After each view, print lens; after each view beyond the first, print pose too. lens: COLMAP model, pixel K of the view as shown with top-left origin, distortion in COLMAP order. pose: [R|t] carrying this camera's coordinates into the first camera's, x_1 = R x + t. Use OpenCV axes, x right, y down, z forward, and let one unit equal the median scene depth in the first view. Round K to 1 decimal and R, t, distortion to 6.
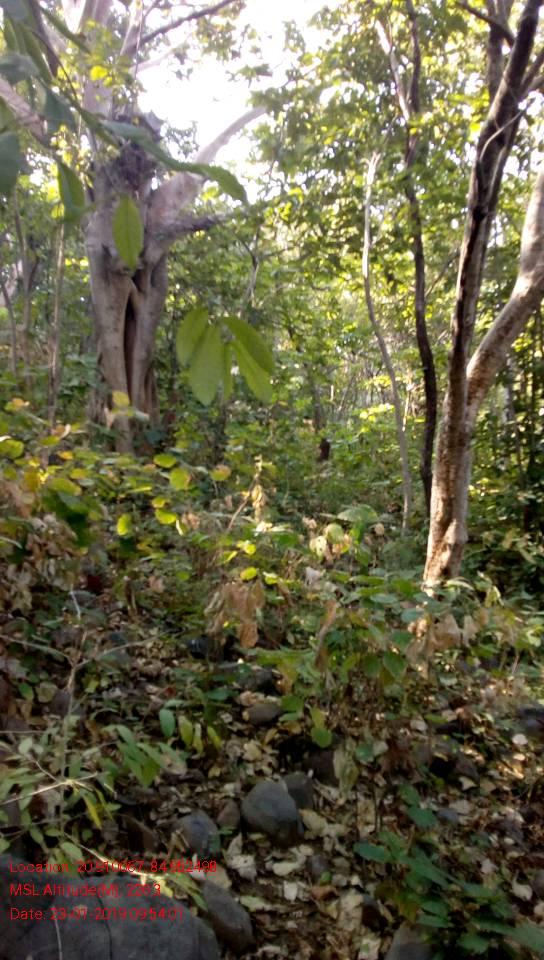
lens RADIAL K [[852.3, 0, 272.0], [0, 852.3, 480.0], [0, 0, 1]] dist [0.063231, -0.185916]
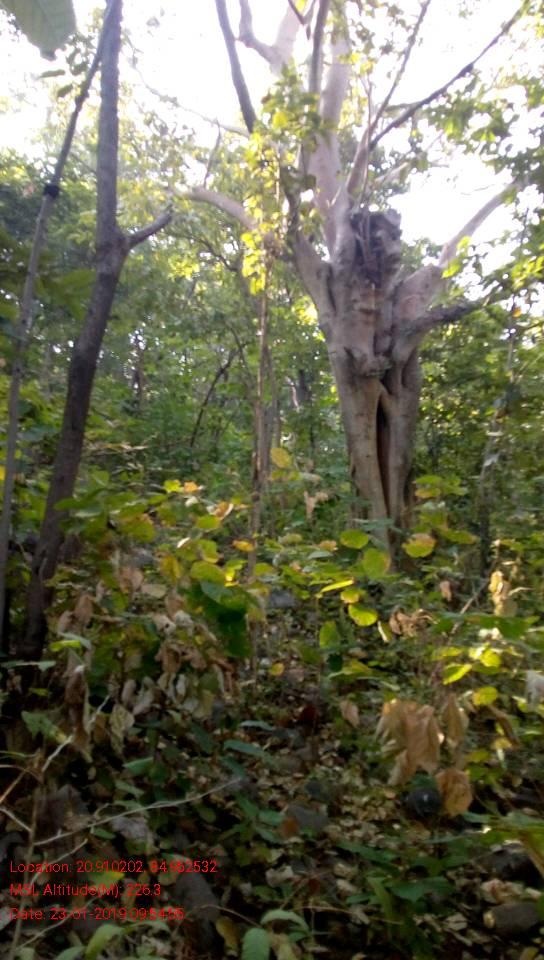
lens RADIAL K [[852.3, 0, 272.0], [0, 852.3, 480.0], [0, 0, 1]] dist [0.063231, -0.185916]
pose [[0.938107, -0.094724, -0.333141, 0.054179], [0.040107, 0.985113, -0.167164, 0.045393], [0.344016, 0.143457, 0.927940, 0.269321]]
